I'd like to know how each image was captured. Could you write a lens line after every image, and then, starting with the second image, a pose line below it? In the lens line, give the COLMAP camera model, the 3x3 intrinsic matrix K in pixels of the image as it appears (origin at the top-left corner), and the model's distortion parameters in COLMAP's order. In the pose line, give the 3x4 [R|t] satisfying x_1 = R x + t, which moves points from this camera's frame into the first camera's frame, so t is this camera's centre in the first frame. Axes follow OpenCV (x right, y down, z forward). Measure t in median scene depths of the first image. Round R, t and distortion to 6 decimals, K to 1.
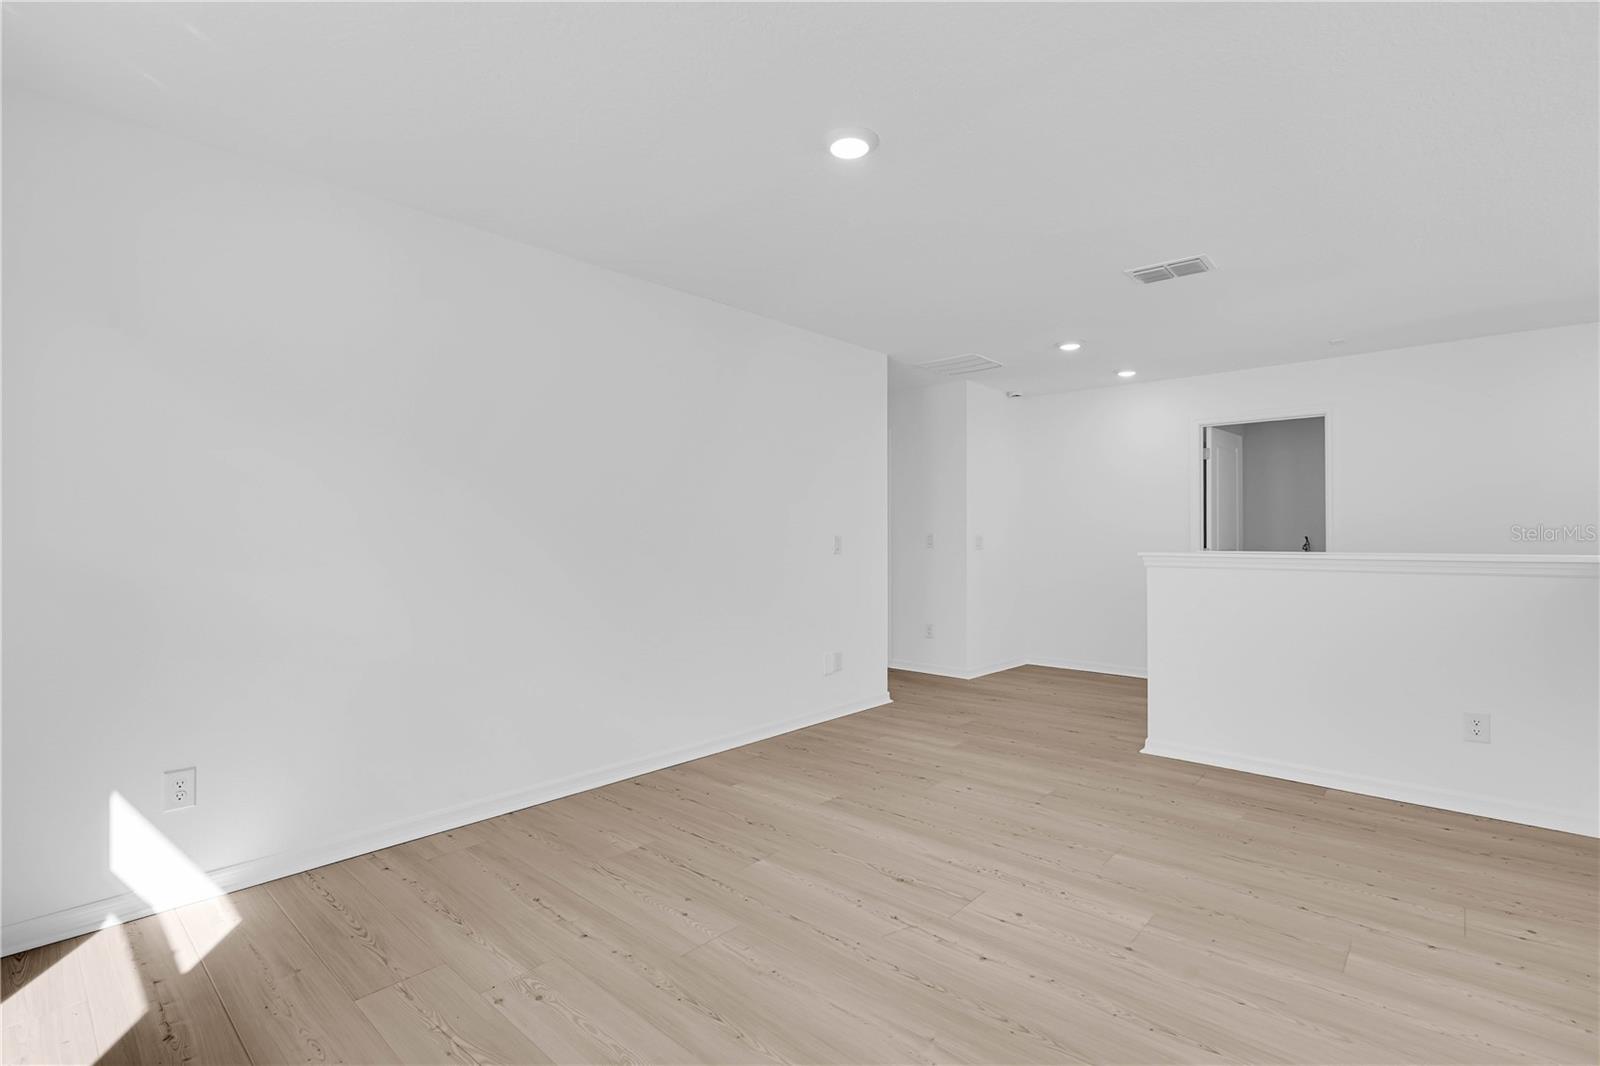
lens RADIAL K [[729.0, 0, 801.8], [0, 729.0, 533.3], [0, 0, 1]] dist [-0.004517, -0.000201]
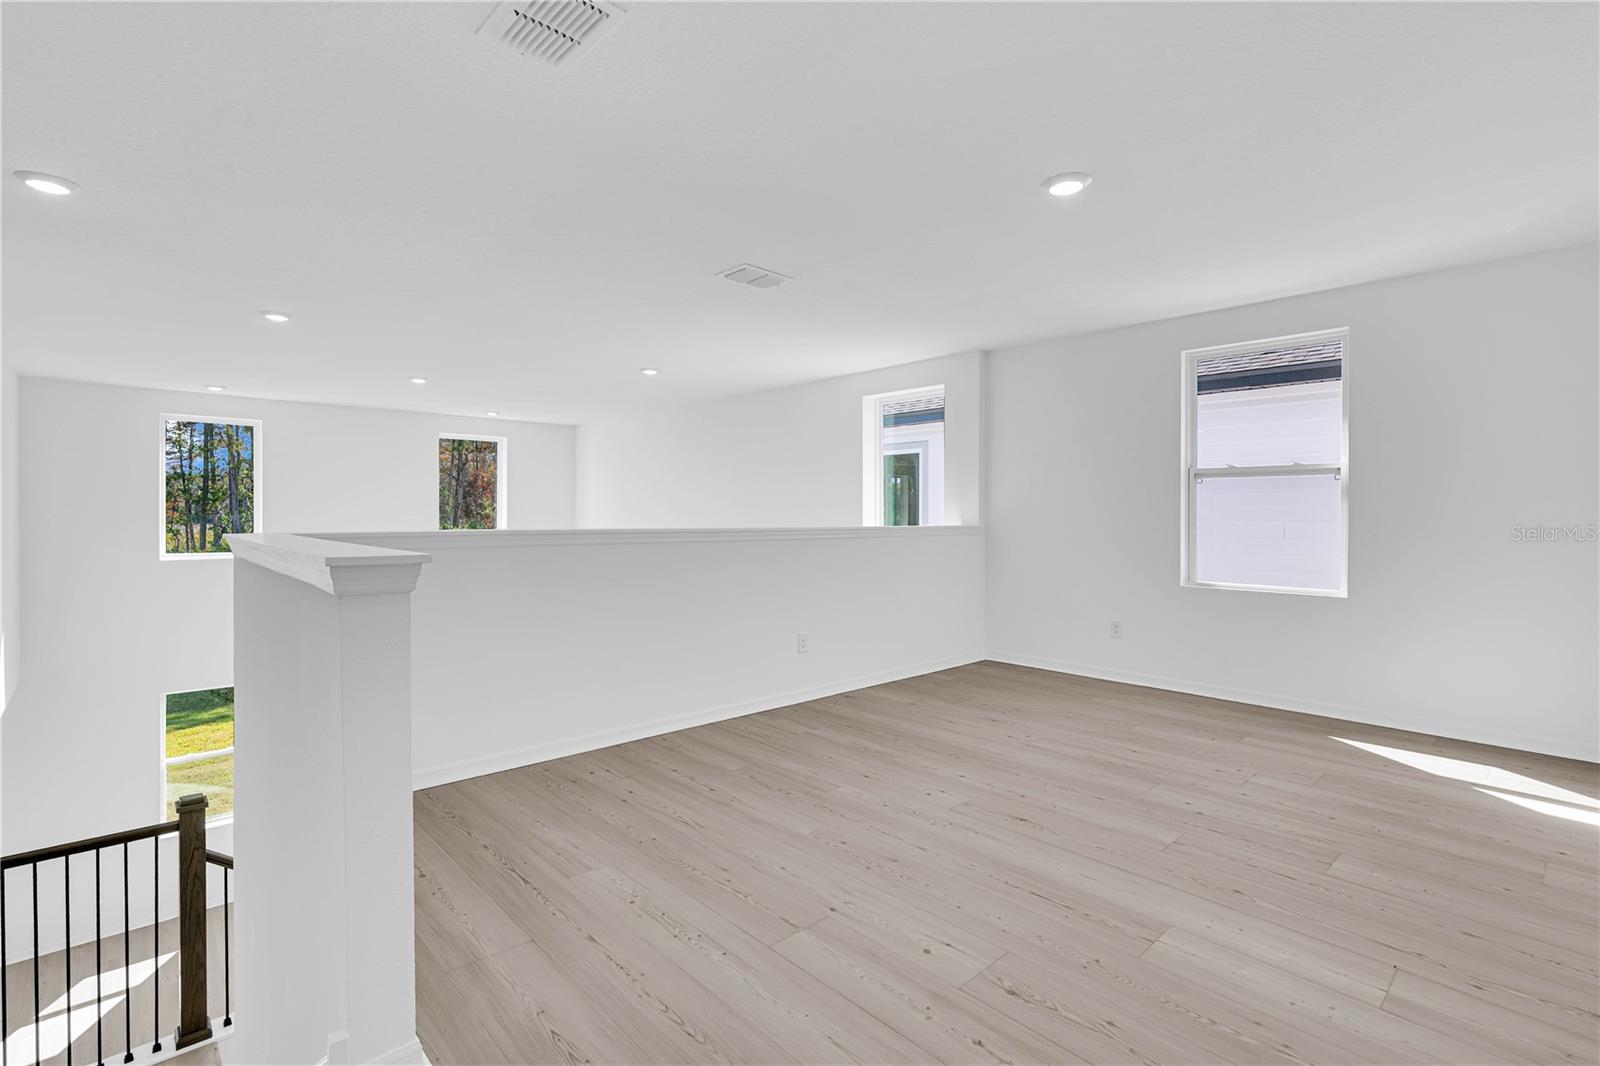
lens RADIAL K [[729.0, 0, 795.3], [0, 729.0, 525.1], [0, 0, 1]] dist [-0.004517, -0.000201]
pose [[-0.995389, -0.003245, 0.095866, 0.360769], [-0.002239, 0.999941, 0.010601, 0.010376], [-0.095895, 0.010338, -0.995338, 2.040399]]
